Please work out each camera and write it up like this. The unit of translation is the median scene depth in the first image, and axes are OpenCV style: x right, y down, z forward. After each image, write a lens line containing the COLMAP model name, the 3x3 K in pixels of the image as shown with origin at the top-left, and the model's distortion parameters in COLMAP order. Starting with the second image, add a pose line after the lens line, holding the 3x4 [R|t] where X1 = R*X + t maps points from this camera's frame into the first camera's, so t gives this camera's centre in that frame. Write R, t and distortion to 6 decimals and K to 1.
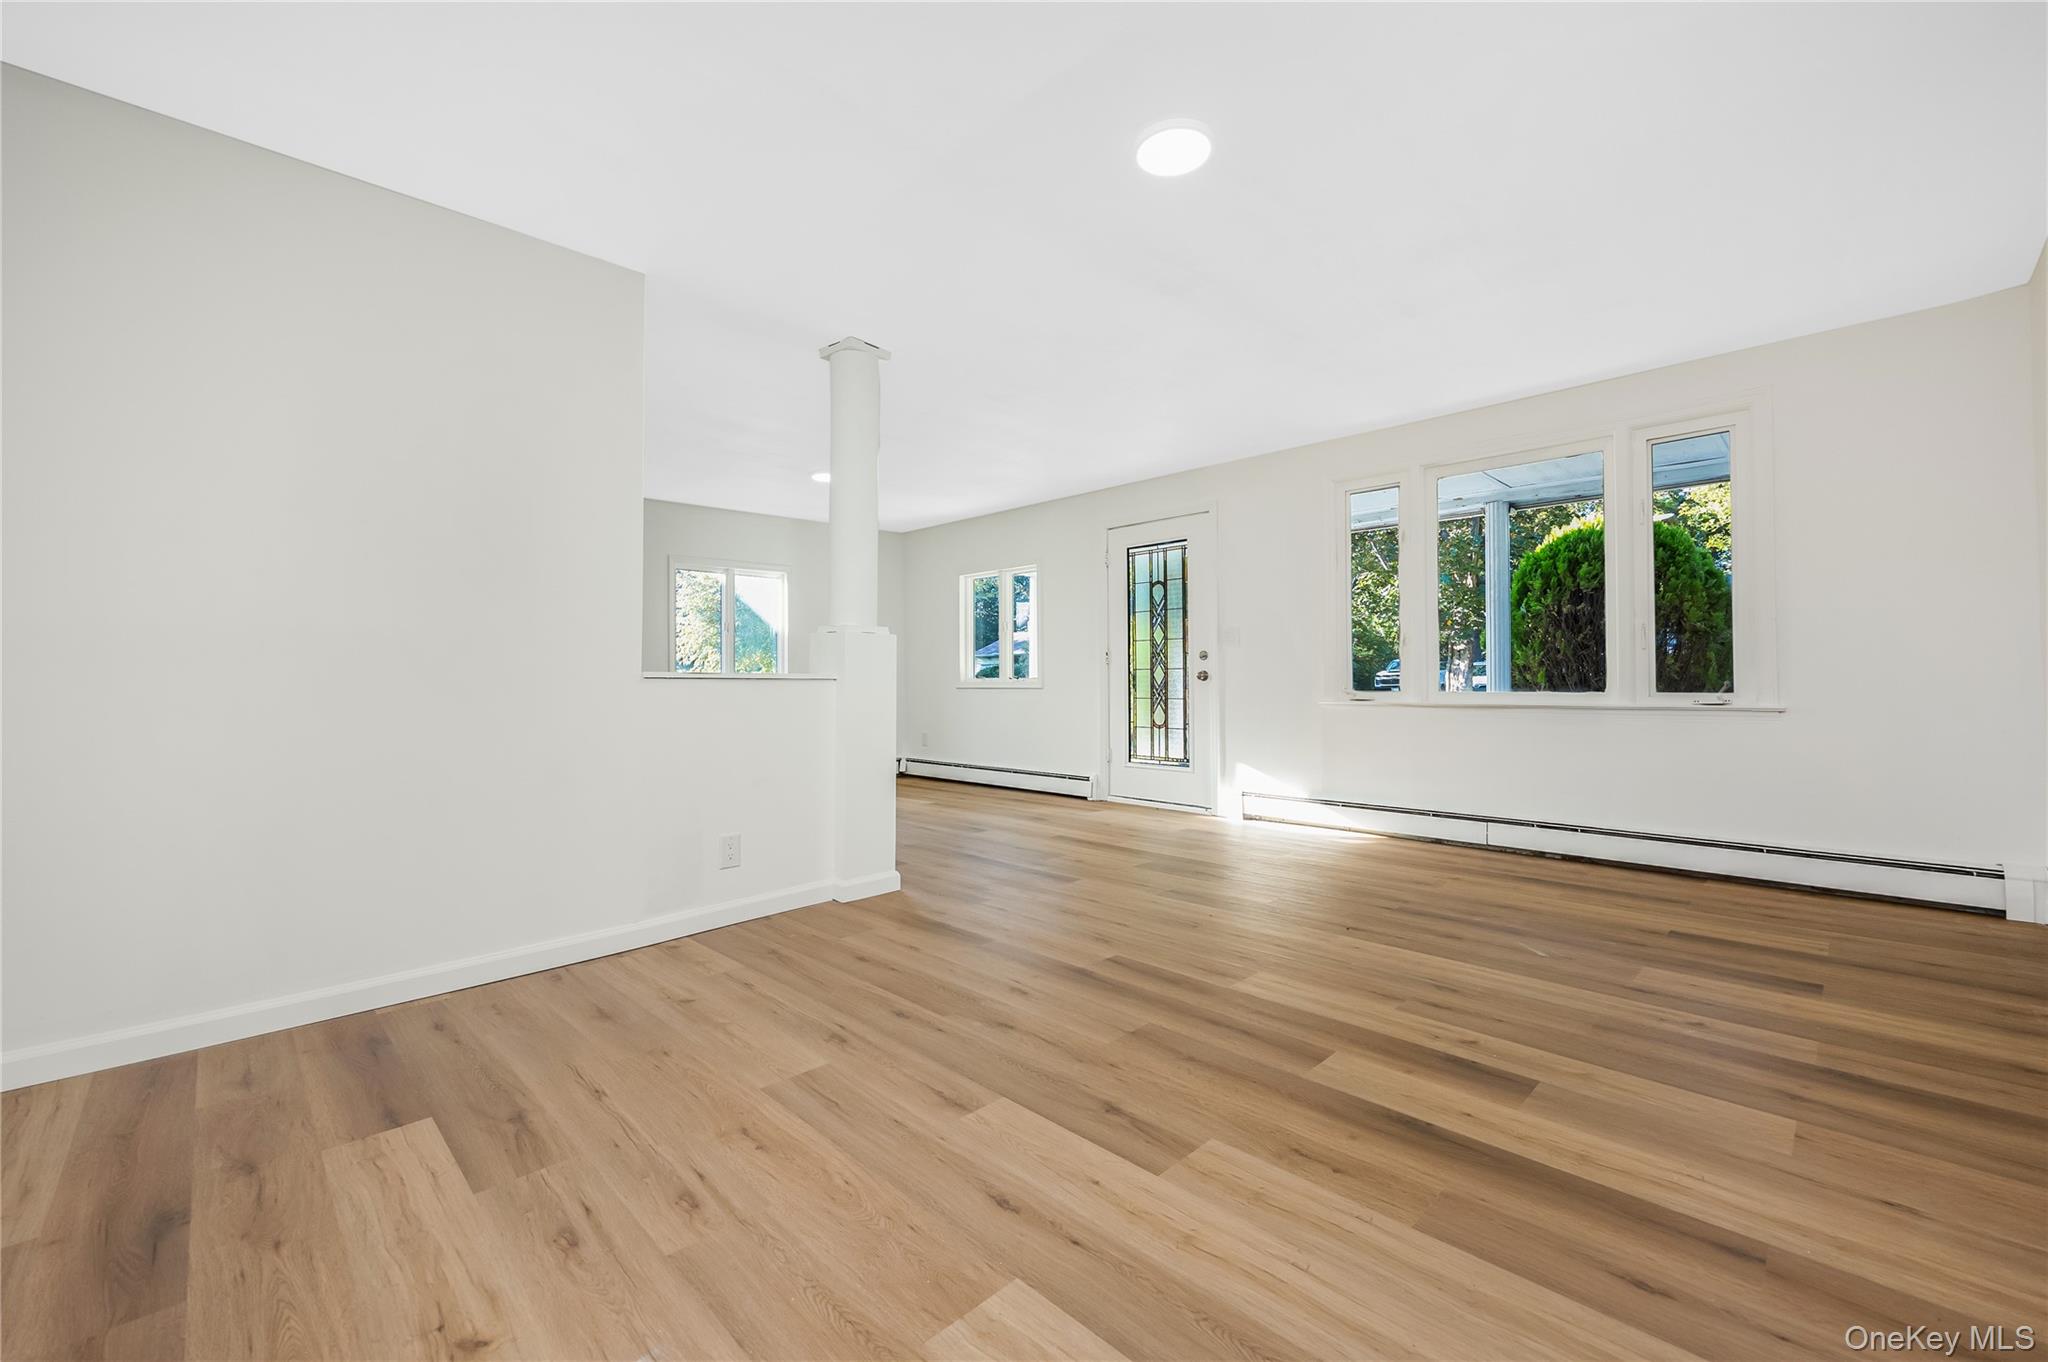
lens RADIAL K [[825.5, 0, 1024.0], [0, 825.5, 681.0], [0, 0, 1]] dist [-0.002862, -0.000132]
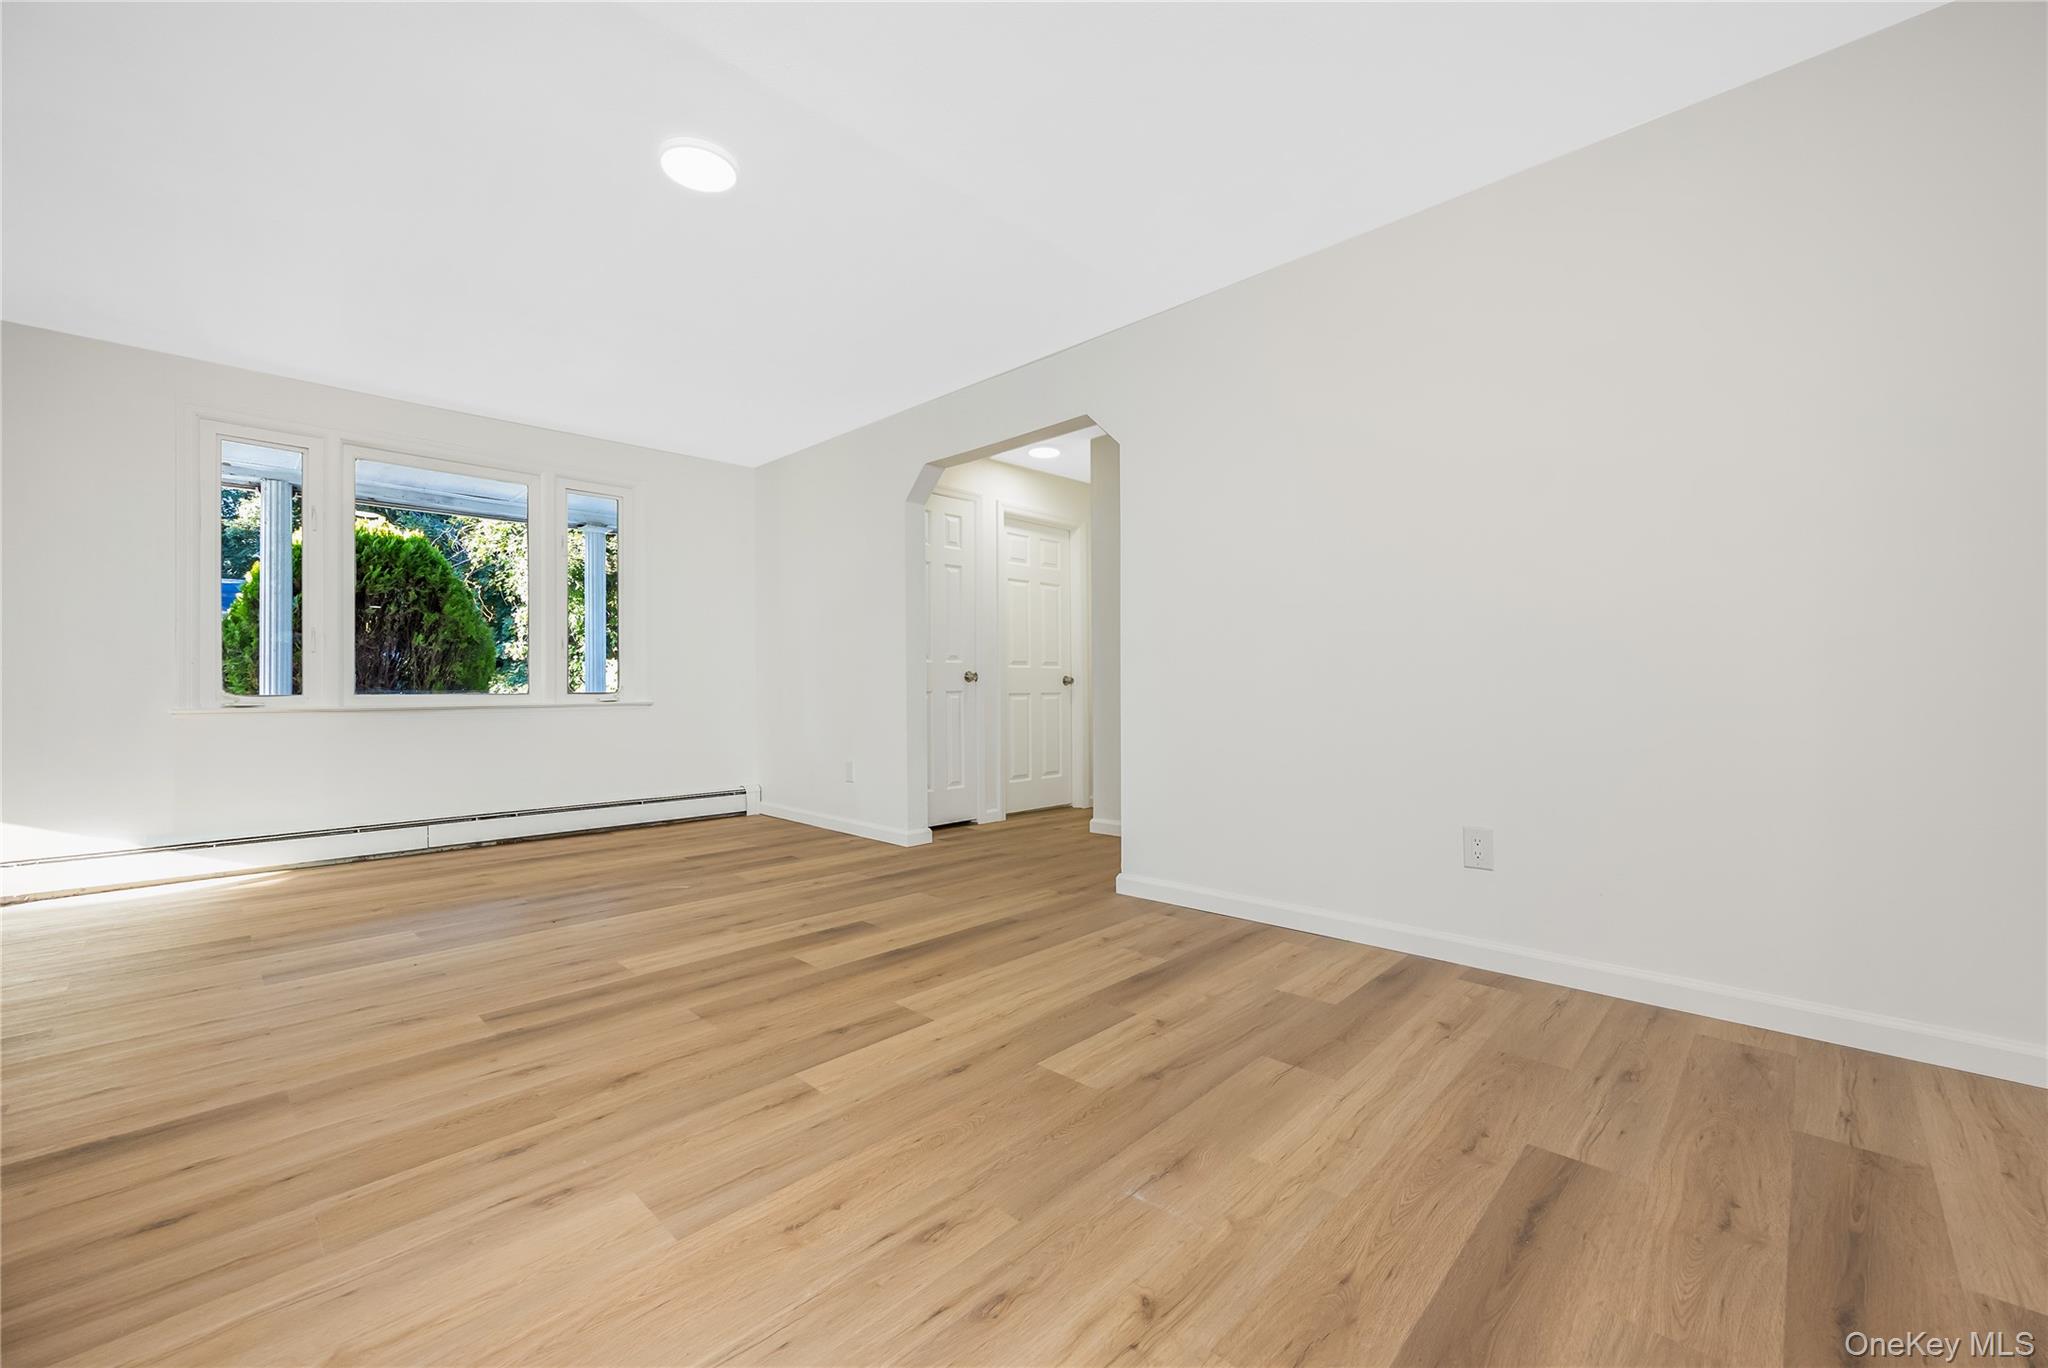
lens RADIAL K [[825.5, 0, 1024.0], [0, 825.5, 684.0], [0, 0, 1]] dist [-0.002862, -0.000132]
pose [[-0.030642, 0.007198, 0.999504, -0.904869], [0.002750, 0.999971, -0.007117, 0.021622], [-0.999527, 0.002531, -0.030661, 0.632334]]
